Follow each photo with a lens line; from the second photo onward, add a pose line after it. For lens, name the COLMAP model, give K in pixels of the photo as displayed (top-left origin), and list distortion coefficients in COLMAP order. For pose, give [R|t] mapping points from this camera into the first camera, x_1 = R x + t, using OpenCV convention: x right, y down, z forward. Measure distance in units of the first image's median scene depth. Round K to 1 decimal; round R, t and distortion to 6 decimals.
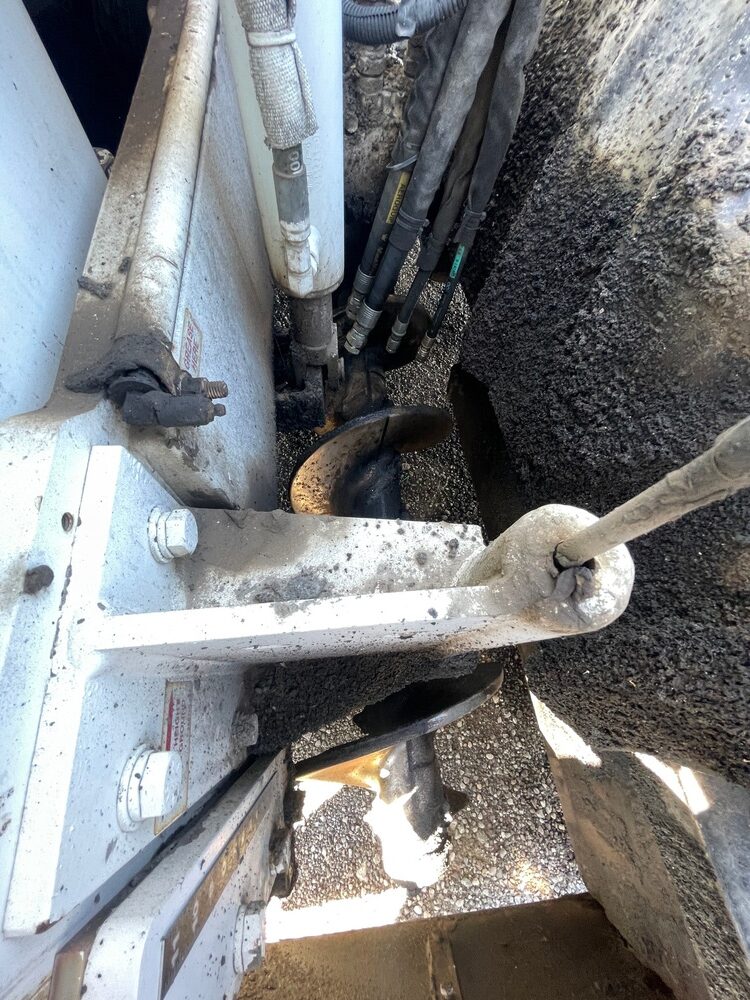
lens RADIAL K [[404.2, 0, 373.9], [0, 404.2, 499.0], [0, 0, 1]] dist [-0.001162, -0.000586]
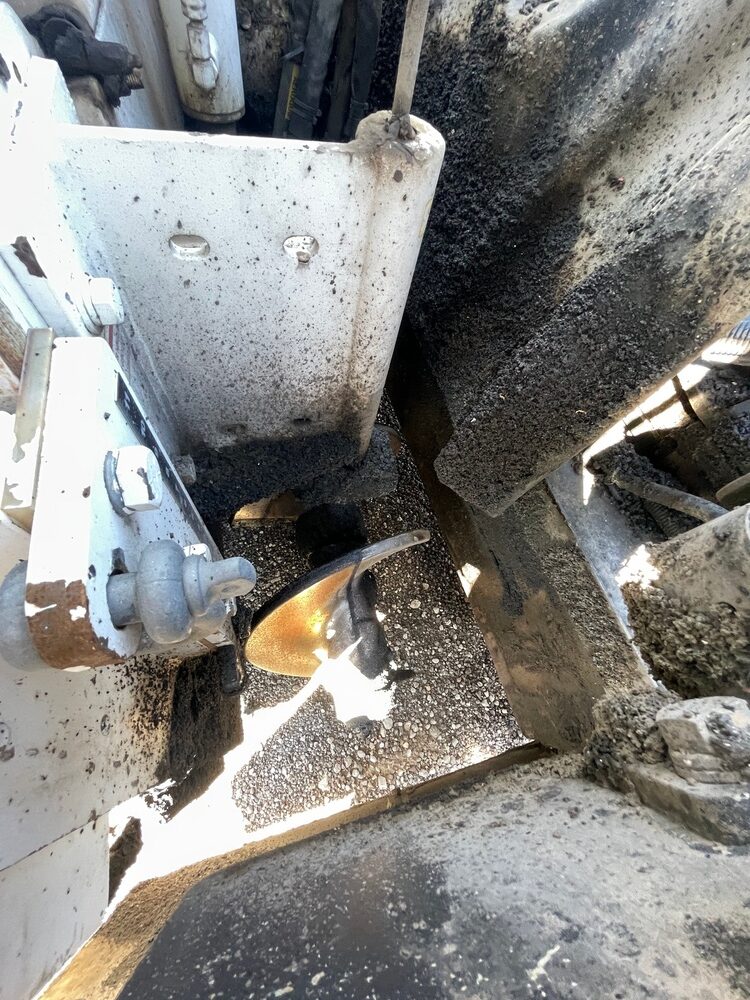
lens RADIAL K [[404.2, 0, 374.6], [0, 404.2, 501.2], [0, 0, 1]] dist [-0.001162, -0.000586]
pose [[0.985668, -0.087068, 0.144488, 0.011806], [0.094041, 0.994676, -0.042143, 0.272863], [-0.140049, 0.055127, 0.988609, -0.062346]]
